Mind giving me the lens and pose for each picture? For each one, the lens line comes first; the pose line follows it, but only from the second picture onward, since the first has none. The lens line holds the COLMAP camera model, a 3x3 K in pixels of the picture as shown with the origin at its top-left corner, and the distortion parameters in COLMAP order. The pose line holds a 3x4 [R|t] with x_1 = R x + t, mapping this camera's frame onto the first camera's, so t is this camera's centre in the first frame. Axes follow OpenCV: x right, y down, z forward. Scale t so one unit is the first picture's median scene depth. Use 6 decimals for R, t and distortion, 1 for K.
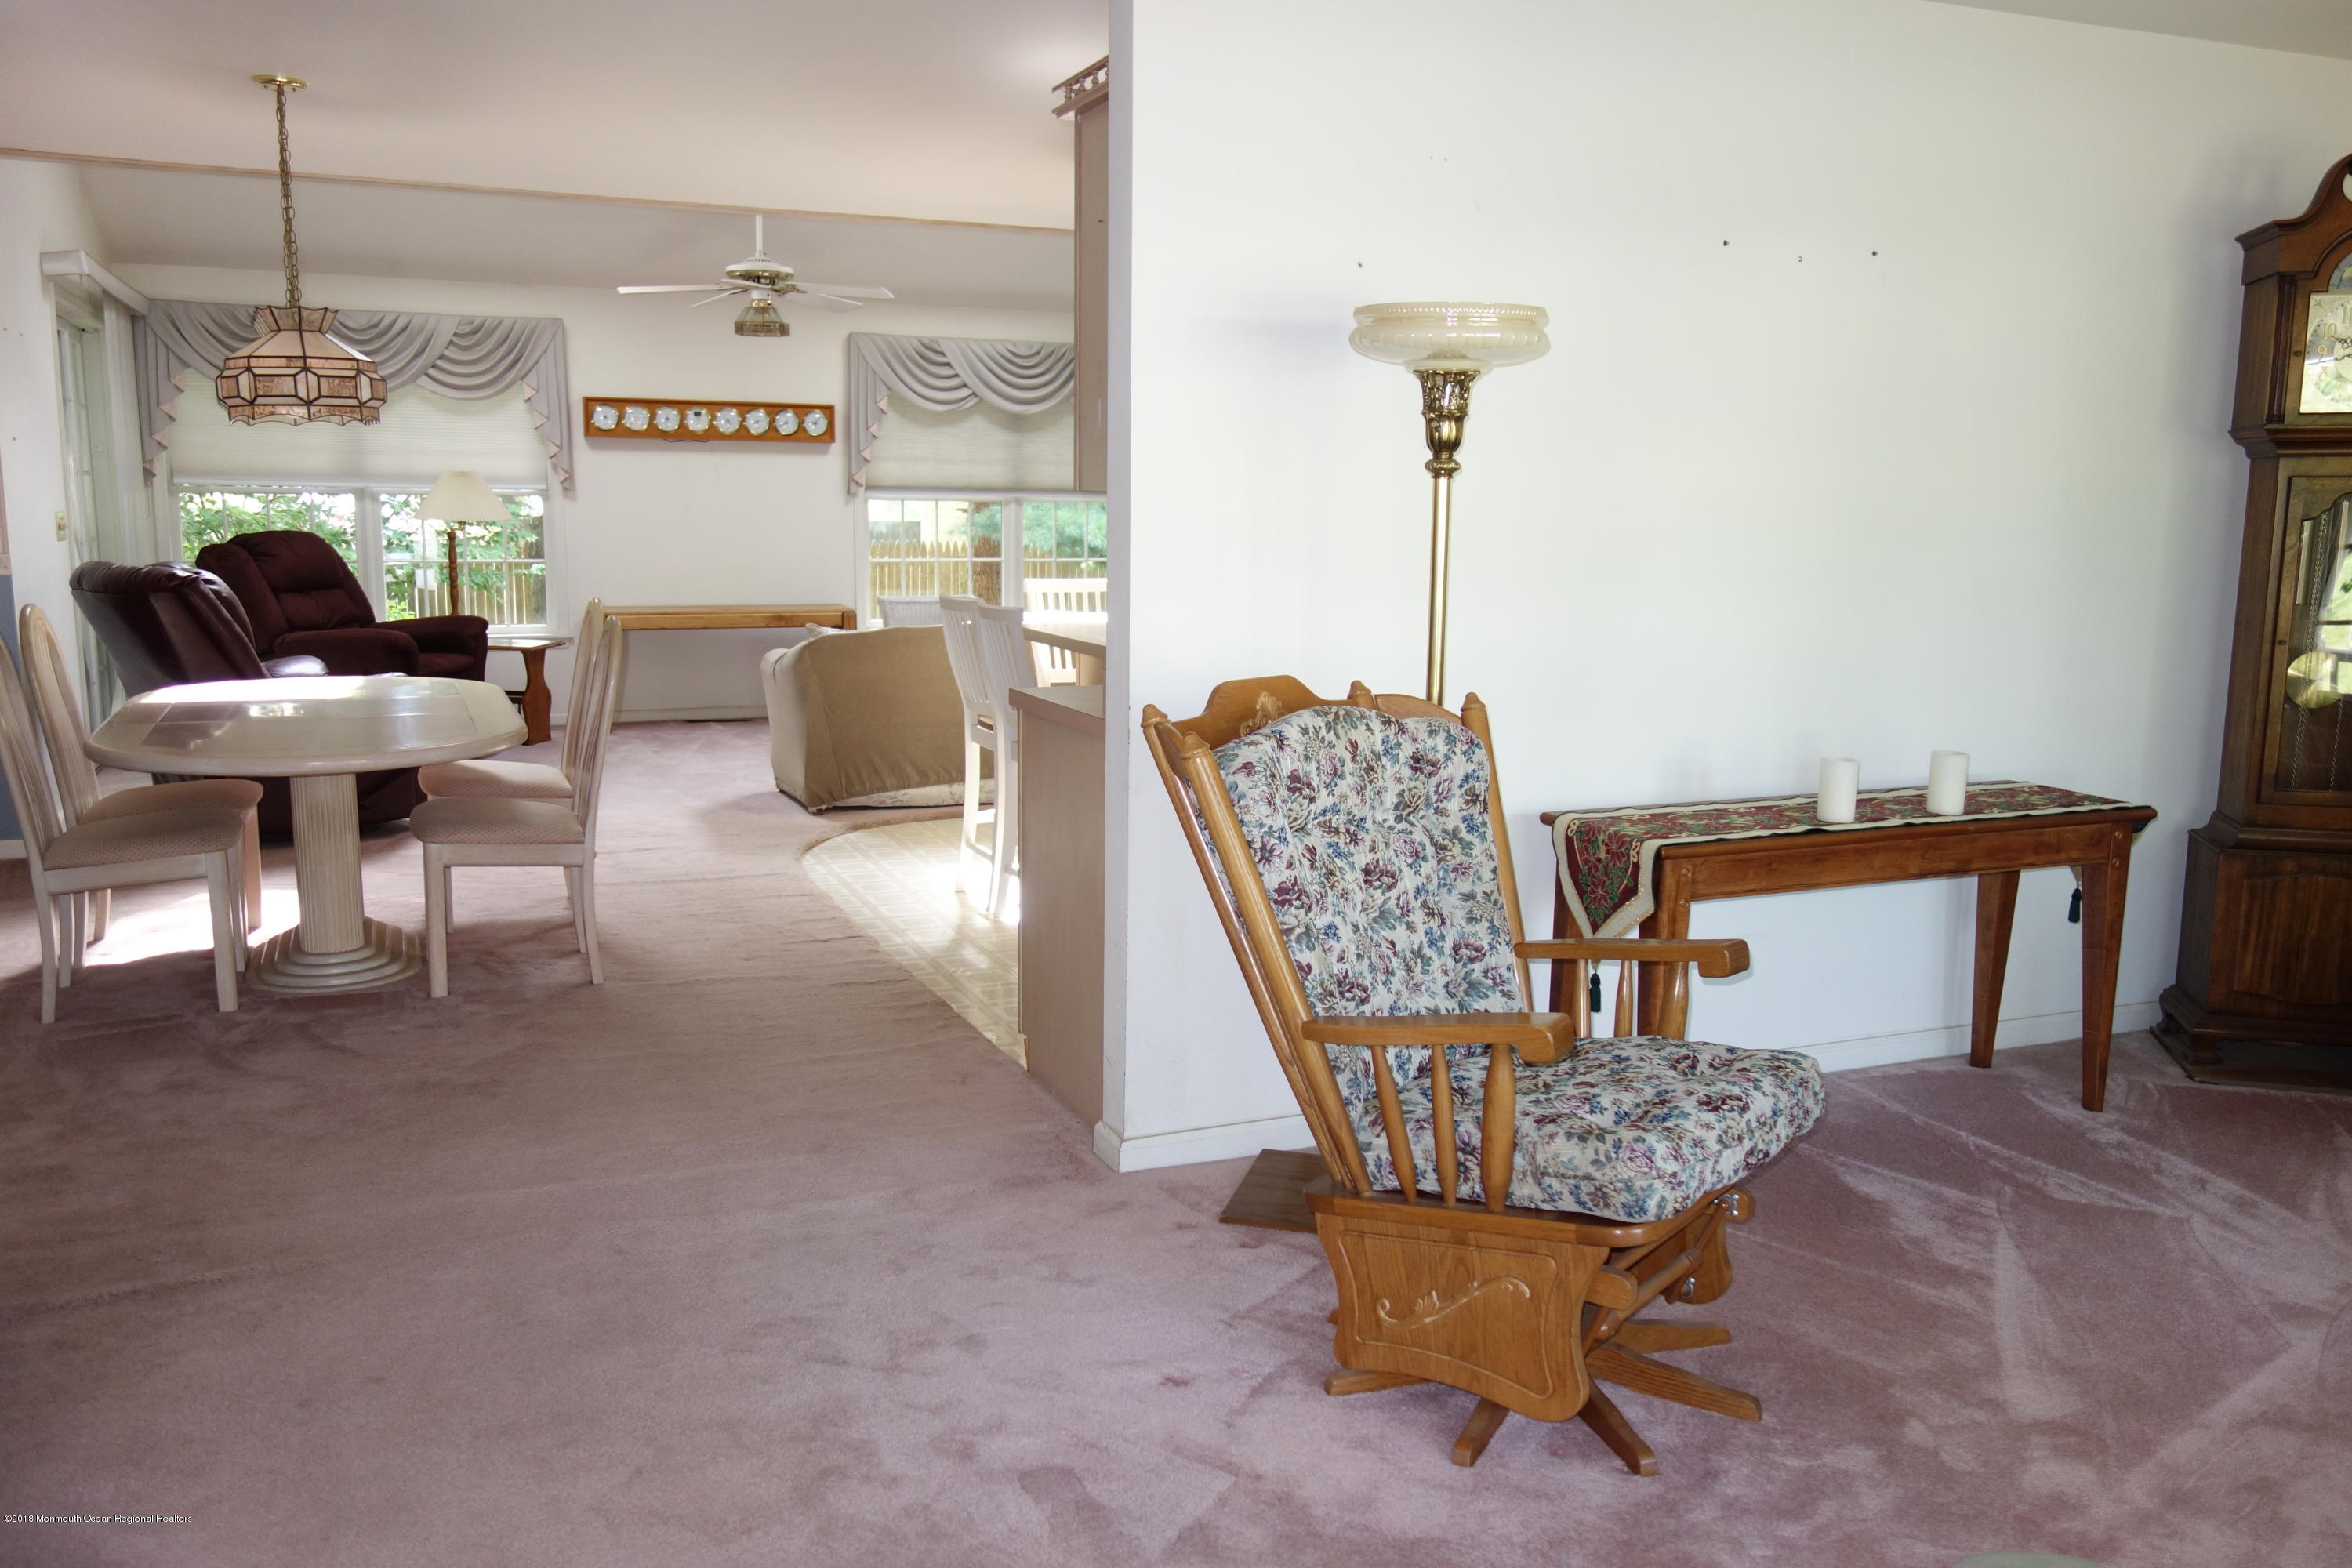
lens RADIAL K [[1852.1, 0, 1170.4], [0, 1852.1, 797.7], [0, 0, 1]] dist [0.010542, -0.014670]
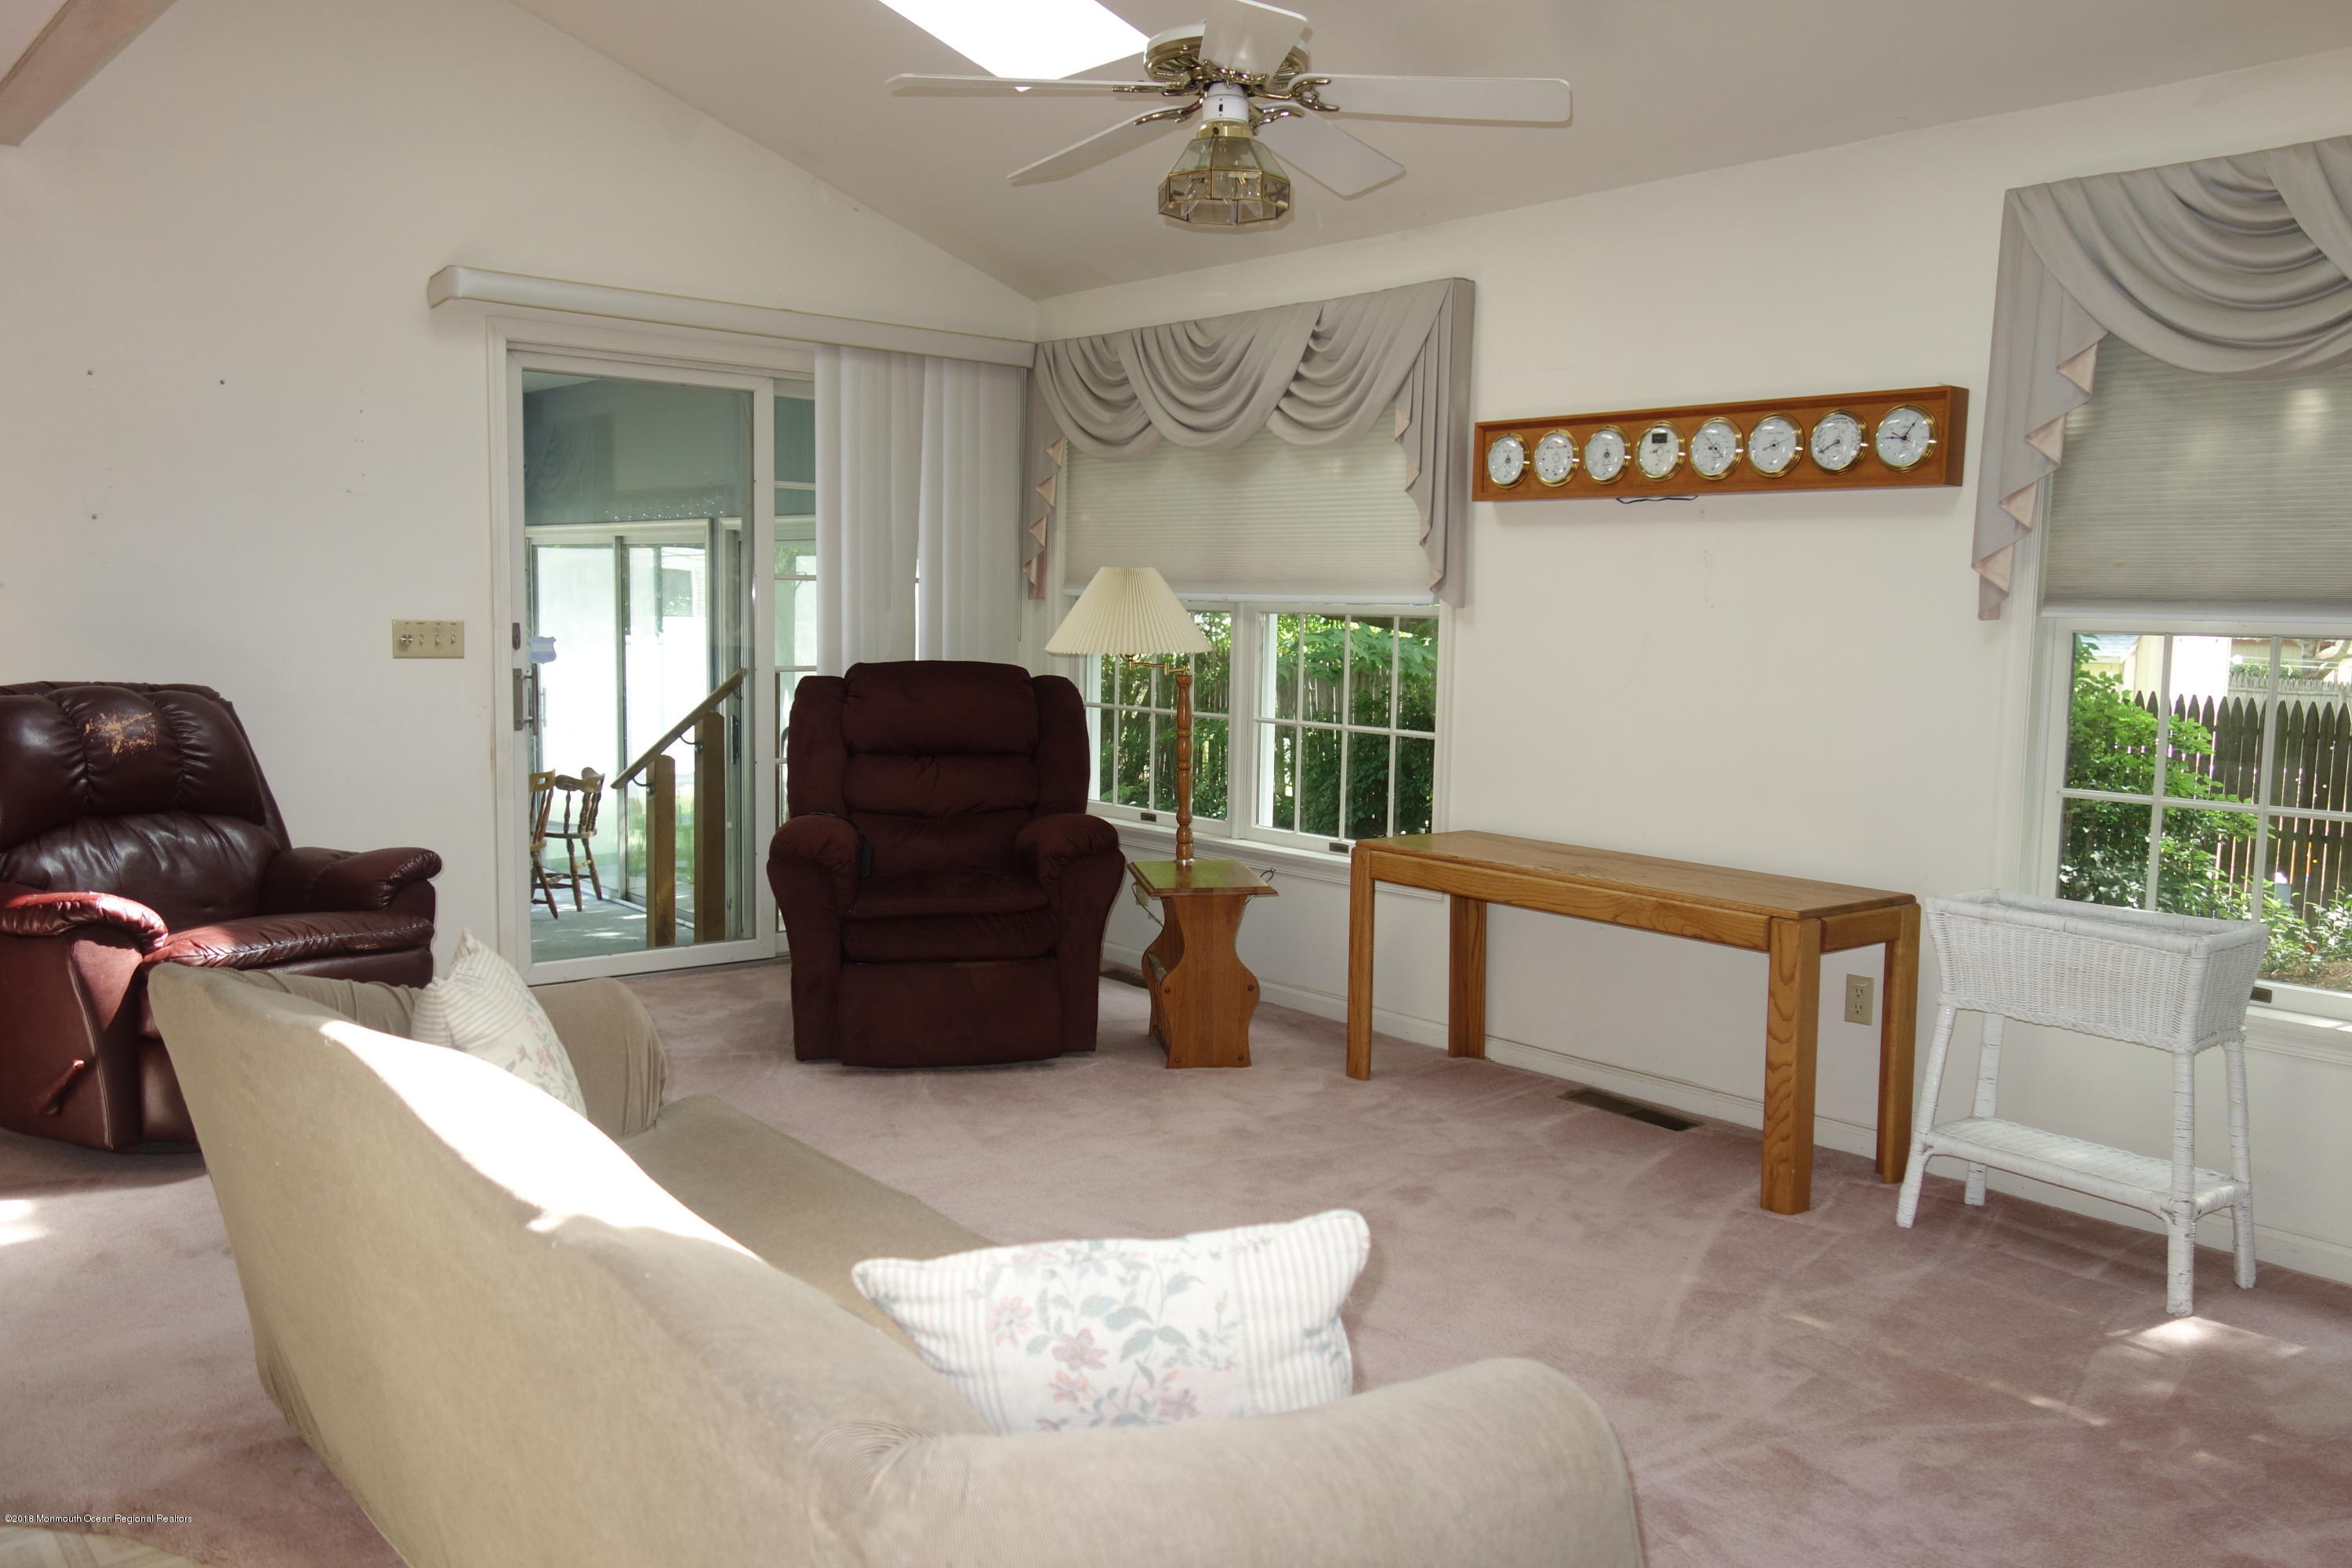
lens RADIAL K [[1837.2, 0, 1165.9], [0, 1837.2, 778.0], [0, 0, 1]] dist [-0.006672, 0.001283]
pose [[0.295273, 0.085279, -0.951600, 0.147220], [-0.169888, 0.984822, 0.035541, -0.121275], [0.940187, 0.151171, 0.305279, 0.767359]]
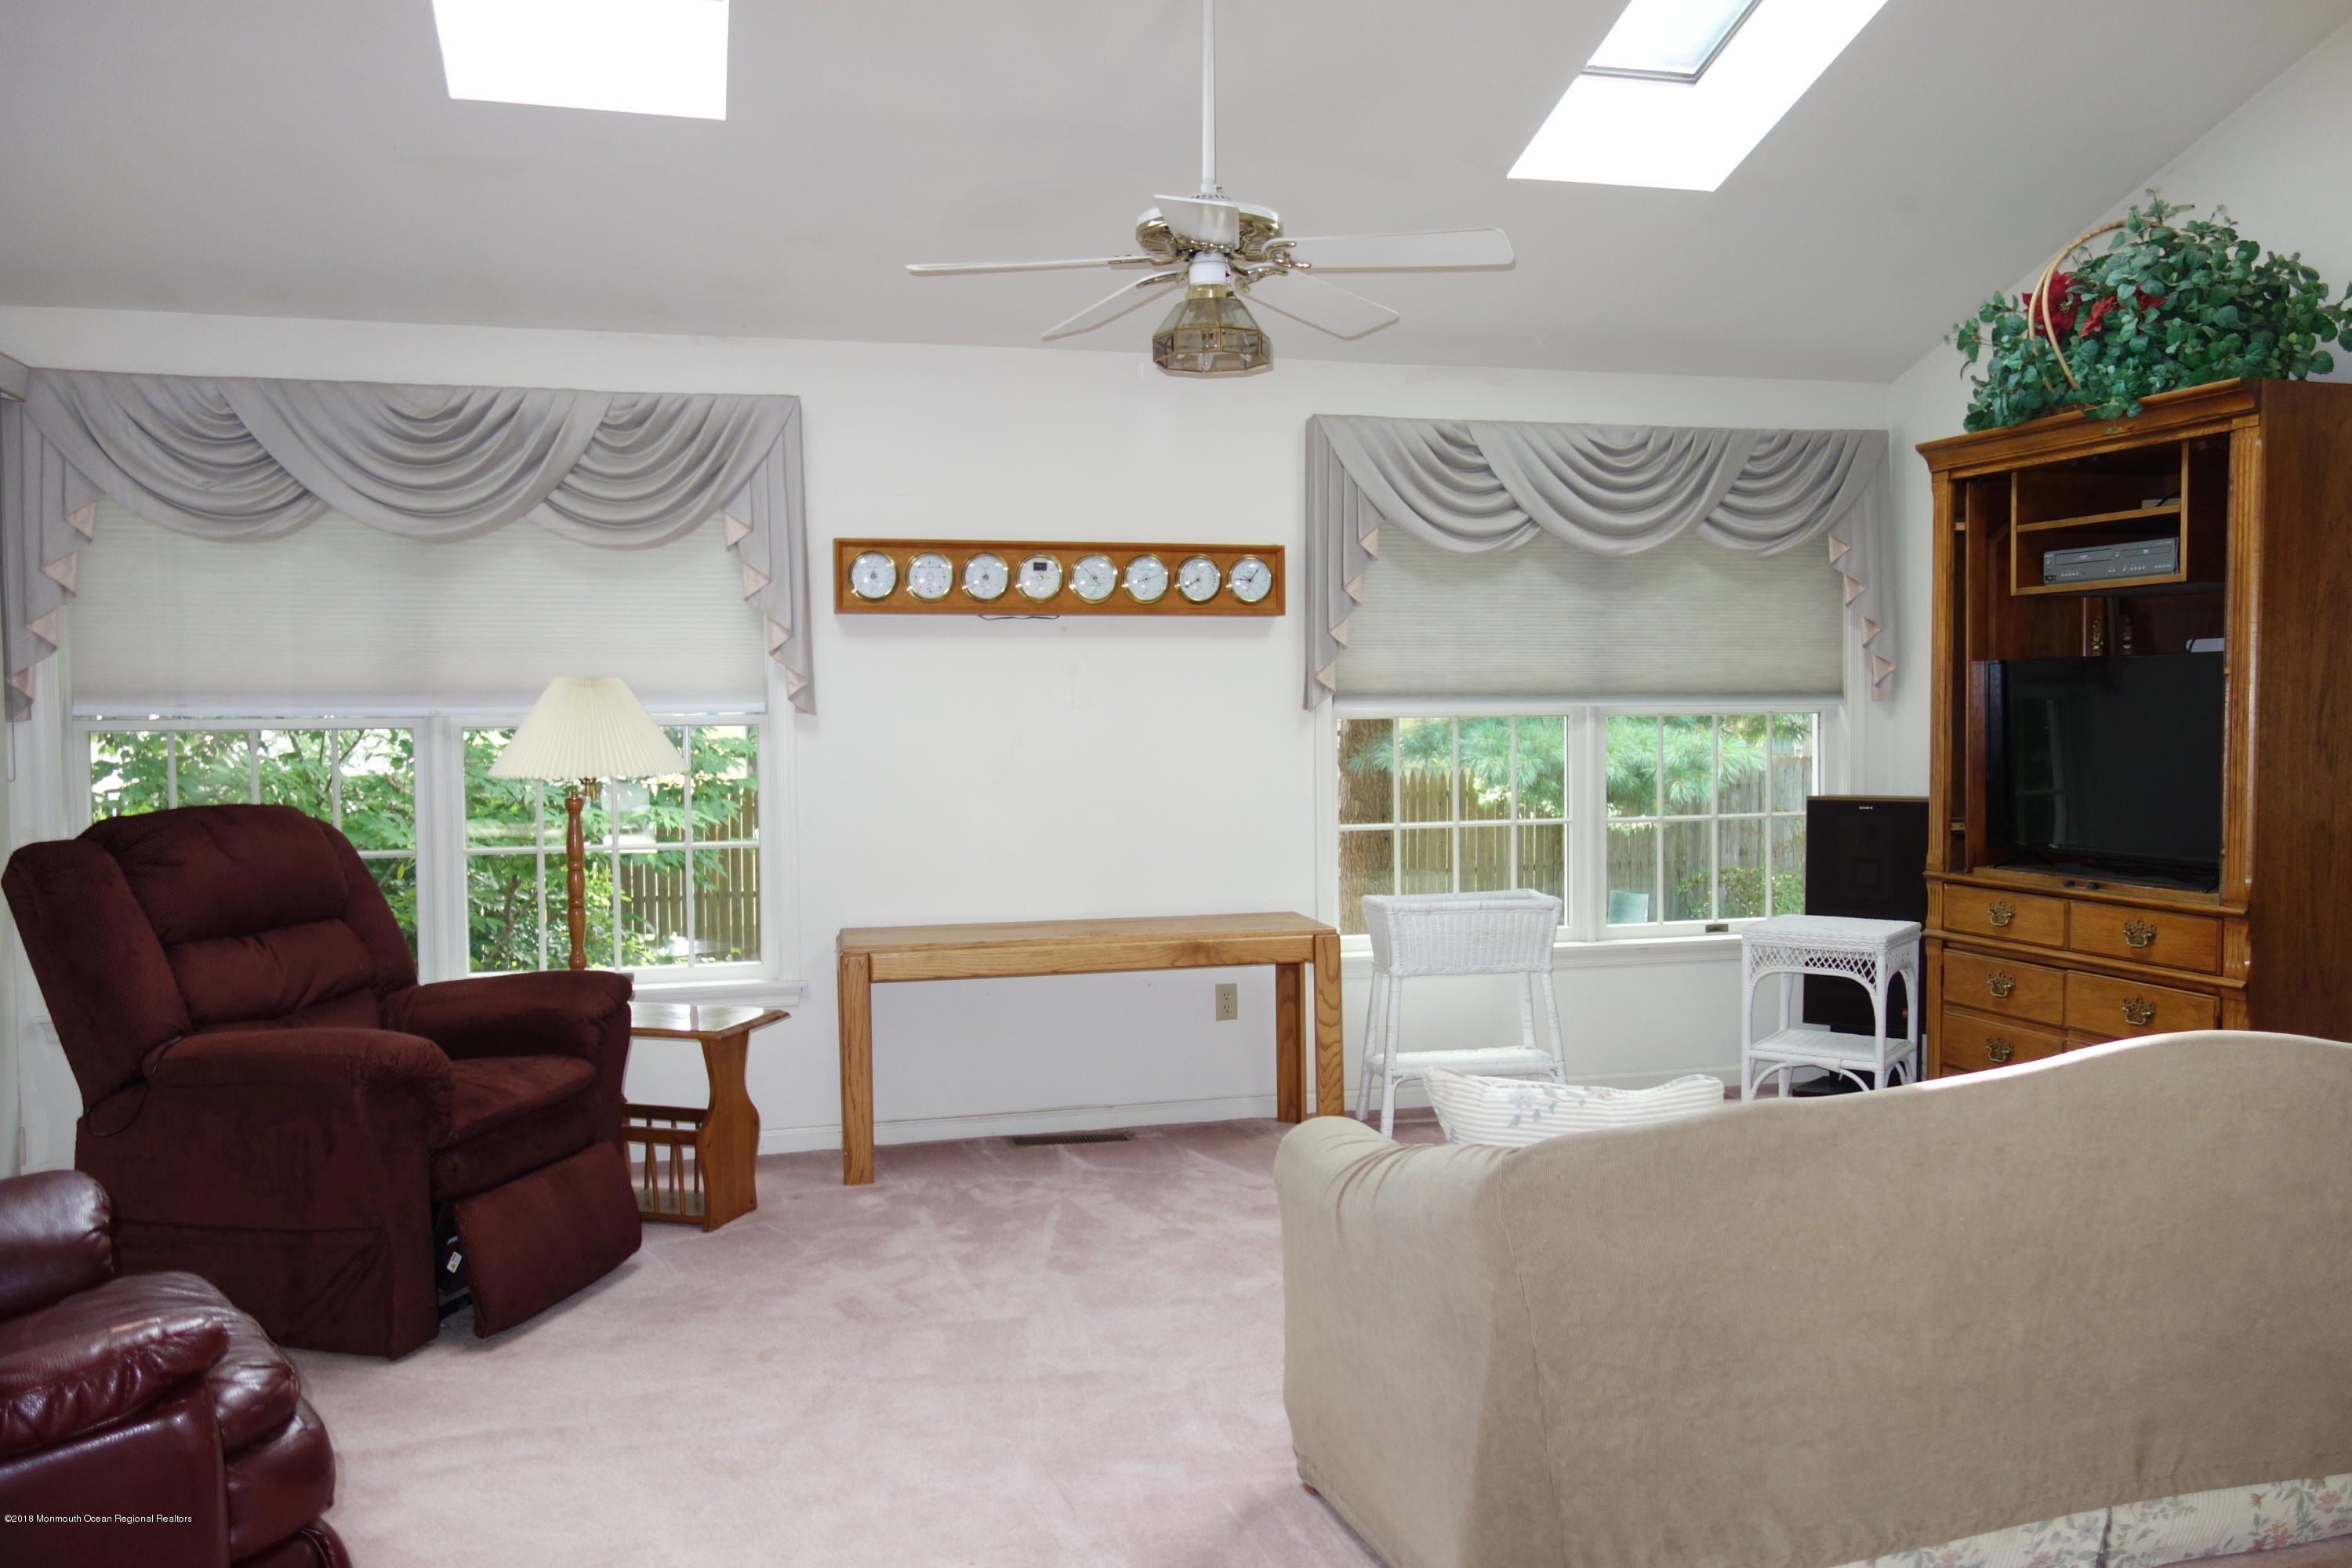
lens RADIAL K [[1857.3, 0, 1172.7], [0, 1857.3, 794.4], [0, 0, 1]] dist [0.007757, 0.001652]
pose [[0.990947, -0.017917, -0.133053, -0.147718], [0.001747, 0.992692, -0.120663, -0.077048], [0.134243, 0.119339, 0.983736, 0.487169]]
